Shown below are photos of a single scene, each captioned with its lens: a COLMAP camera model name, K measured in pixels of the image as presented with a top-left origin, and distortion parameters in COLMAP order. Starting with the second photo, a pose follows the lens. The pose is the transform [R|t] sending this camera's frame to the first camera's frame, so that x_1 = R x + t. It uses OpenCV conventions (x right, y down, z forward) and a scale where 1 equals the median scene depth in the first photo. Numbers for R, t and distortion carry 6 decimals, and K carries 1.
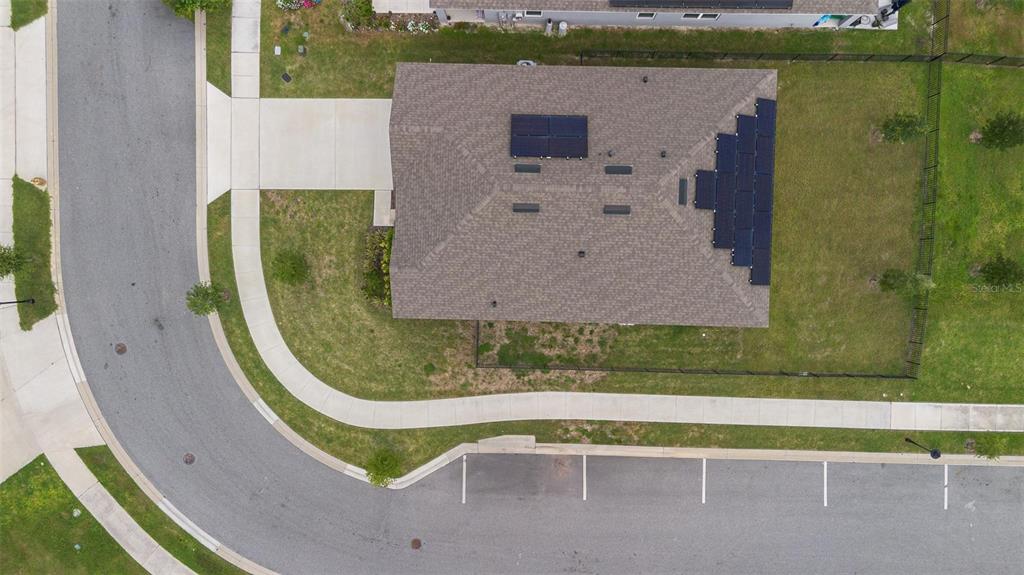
lens RADIAL K [[741.1, 0, 512.0], [0, 741.1, 287.5], [0, 0, 1]] dist [0.040157, -0.000823]
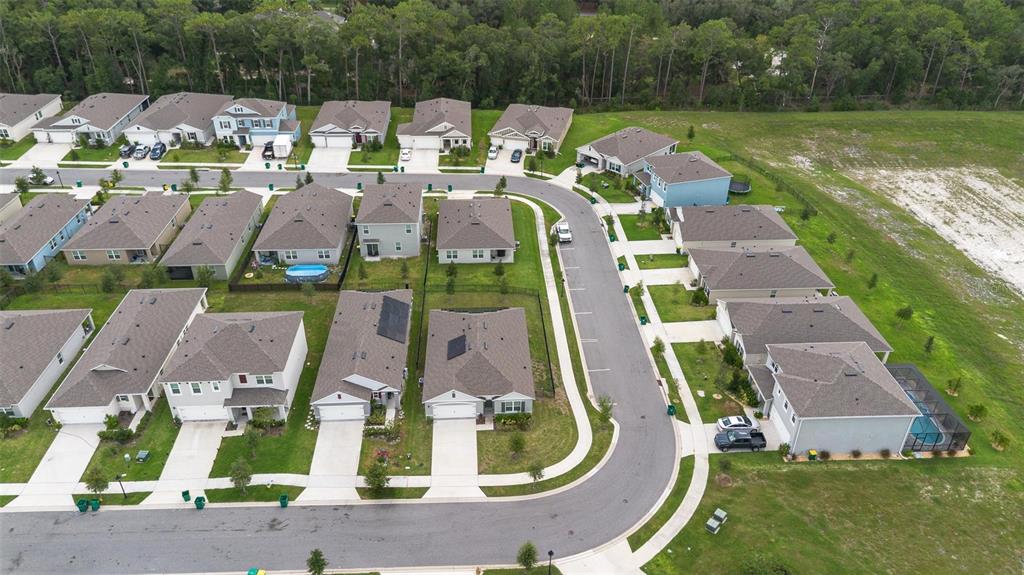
lens RADIAL K [[741.1, 0, 512.0], [0, 741.1, 287.5], [0, 0, 1]] dist [0.040157, -0.000823]
pose [[-0.076170, -0.512811, 0.855116, -1.726289], [0.996950, -0.053789, 0.056547, -0.125209], [0.016998, 0.856815, 0.515344, -0.404971]]
